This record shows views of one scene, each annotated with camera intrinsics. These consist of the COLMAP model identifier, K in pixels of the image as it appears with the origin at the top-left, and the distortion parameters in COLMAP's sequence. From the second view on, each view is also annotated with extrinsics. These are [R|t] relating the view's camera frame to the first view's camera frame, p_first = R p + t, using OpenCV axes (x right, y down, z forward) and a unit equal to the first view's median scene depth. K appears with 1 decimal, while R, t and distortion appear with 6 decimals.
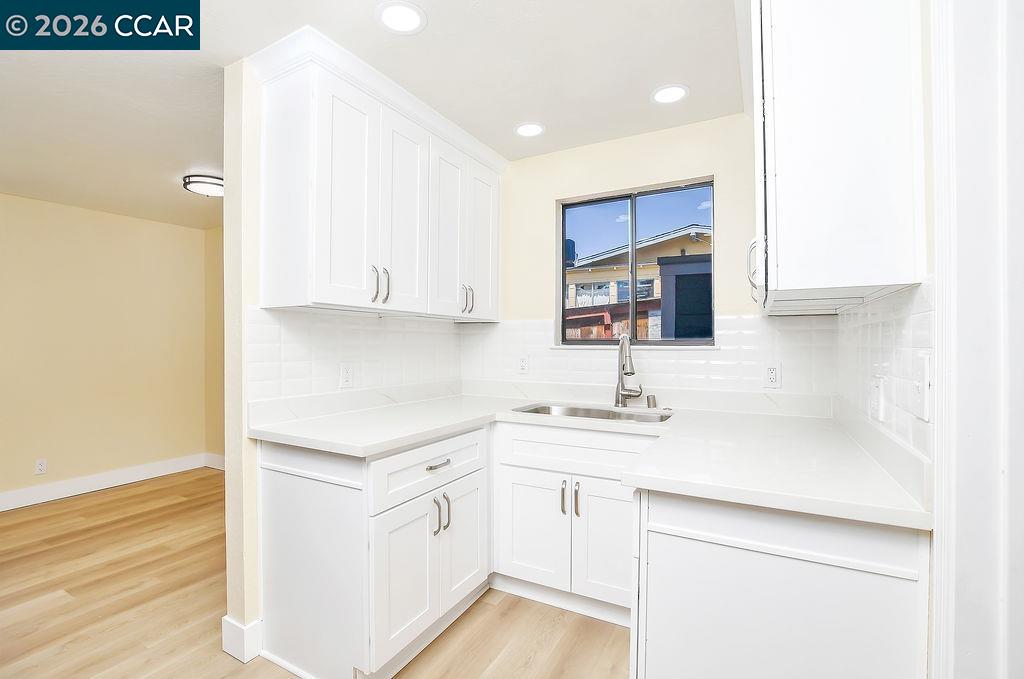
lens RADIAL K [[465.7, 0, 503.9], [0, 465.7, 343.9], [0, 0, 1]] dist [-0.035103, 0.005850]
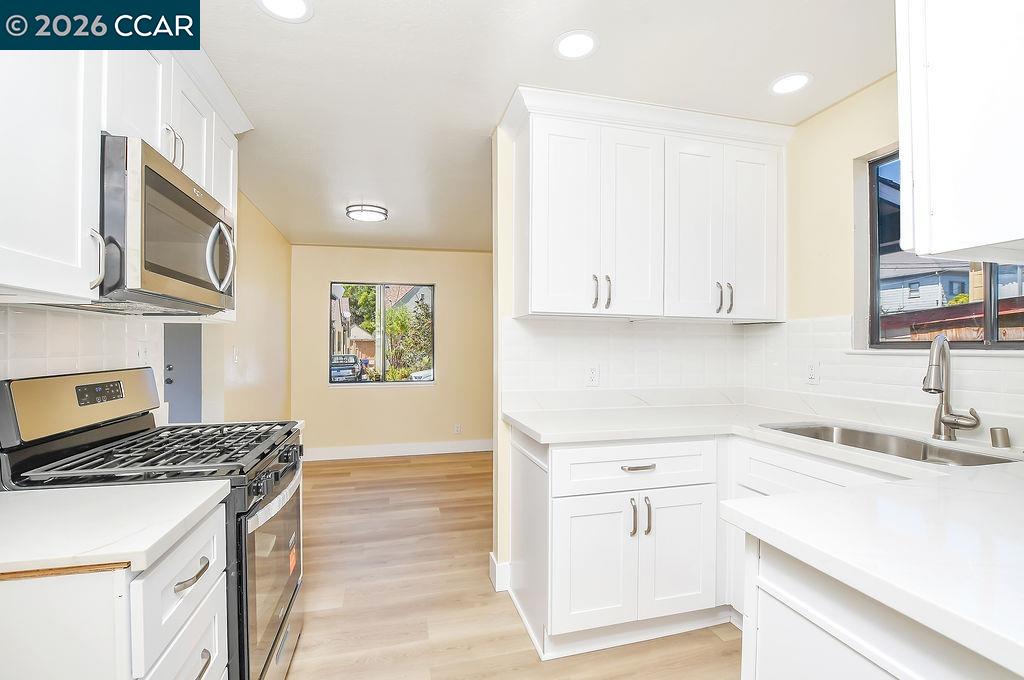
lens RADIAL K [[461.9, 0, 509.3], [0, 461.9, 343.5], [0, 0, 1]] dist [-0.033190, 0.000390]
pose [[0.687004, -0.004186, -0.726642, 0.295228], [-0.004108, 0.999945, -0.009645, 0.003852], [0.726642, 0.009611, 0.686949, 0.088631]]
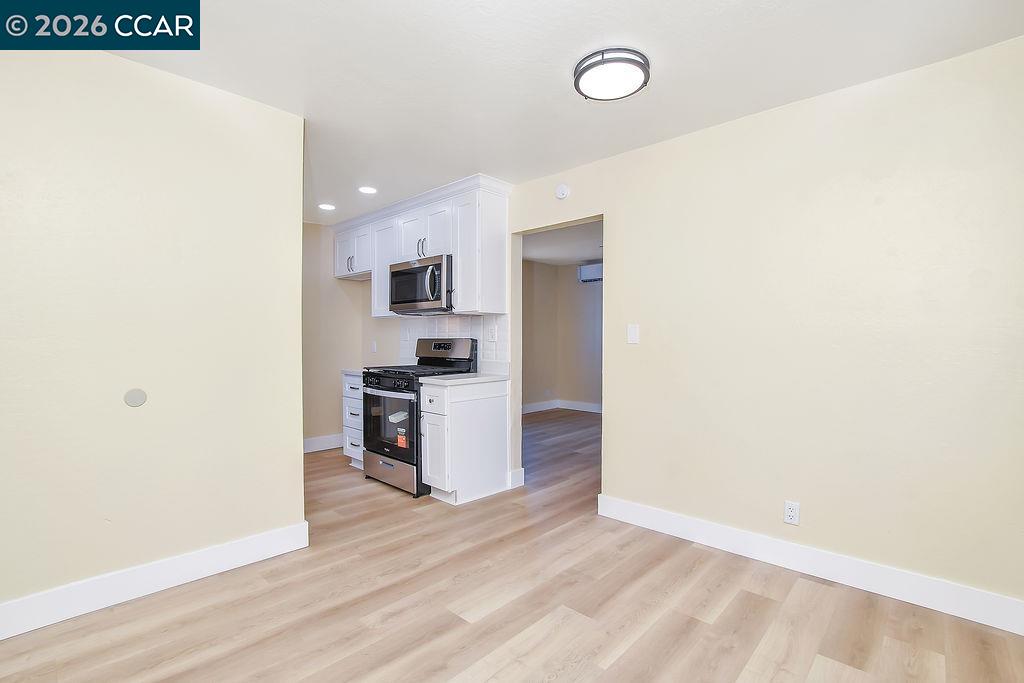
lens RADIAL K [[465.7, 0, 503.9], [0, 465.7, 345.9], [0, 0, 1]] dist [-0.035103, 0.005850]
pose [[-0.968384, -0.008692, 0.249312, -1.141179], [-0.002785, 0.999707, 0.024034, 0.029050], [-0.249448, 0.022580, -0.968125, 1.628916]]
